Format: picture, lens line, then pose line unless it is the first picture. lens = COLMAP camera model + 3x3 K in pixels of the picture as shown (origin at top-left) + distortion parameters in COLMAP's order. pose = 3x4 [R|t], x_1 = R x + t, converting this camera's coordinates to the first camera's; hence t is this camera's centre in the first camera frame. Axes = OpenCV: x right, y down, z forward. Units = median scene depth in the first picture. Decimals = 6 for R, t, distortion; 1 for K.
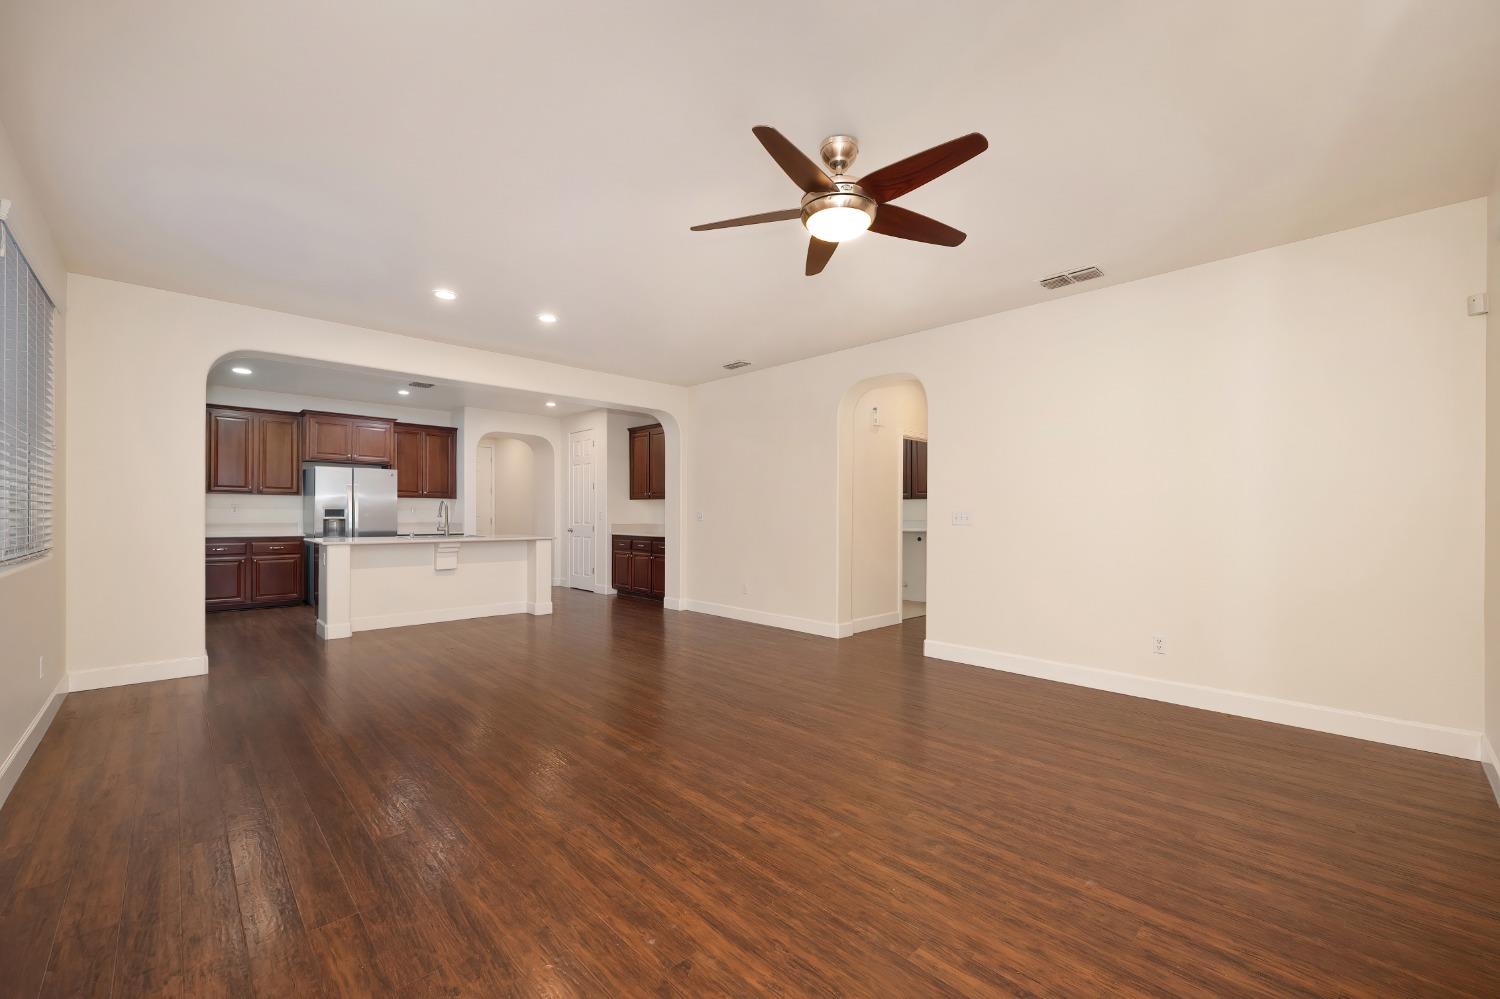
lens RADIAL K [[606.1, 0, 748.8], [0, 606.1, 511.9], [0, 0, 1]] dist [-0.002340, 0.000551]
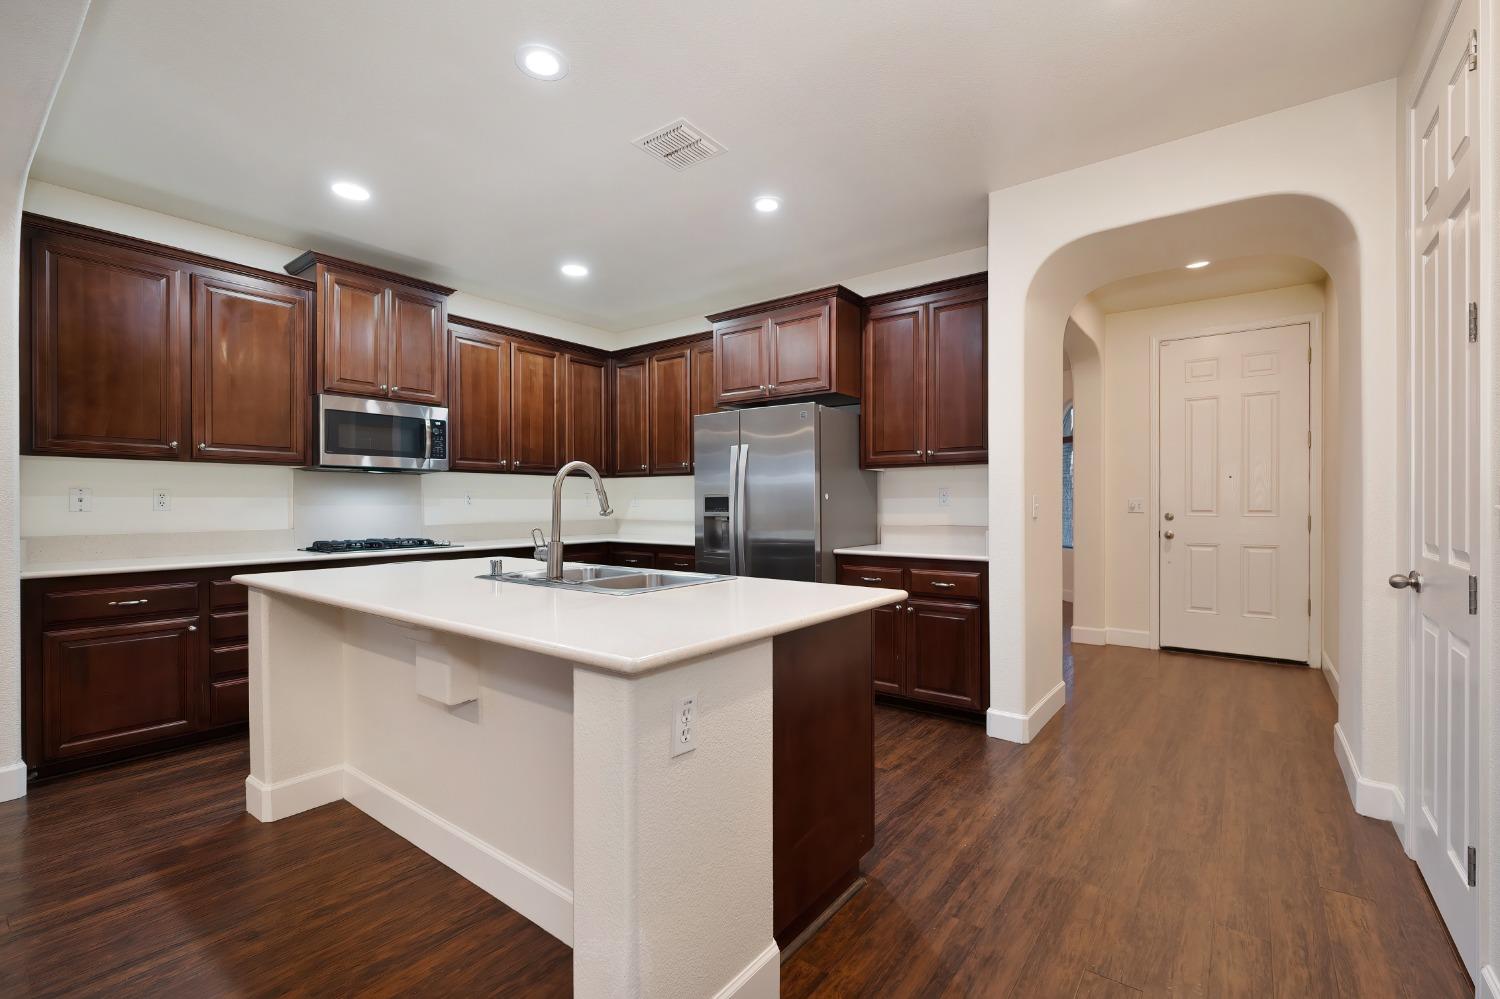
lens RADIAL K [[646.0, 0, 761.6], [0, 646.0, 505.5], [0, 0, 1]] dist [0.015785, 0.000248]
pose [[0.163518, -0.001764, -0.986539, -0.157268], [0.009364, 0.999956, -0.000236, 0.003378], [0.986496, -0.009199, 0.163527, 1.013493]]
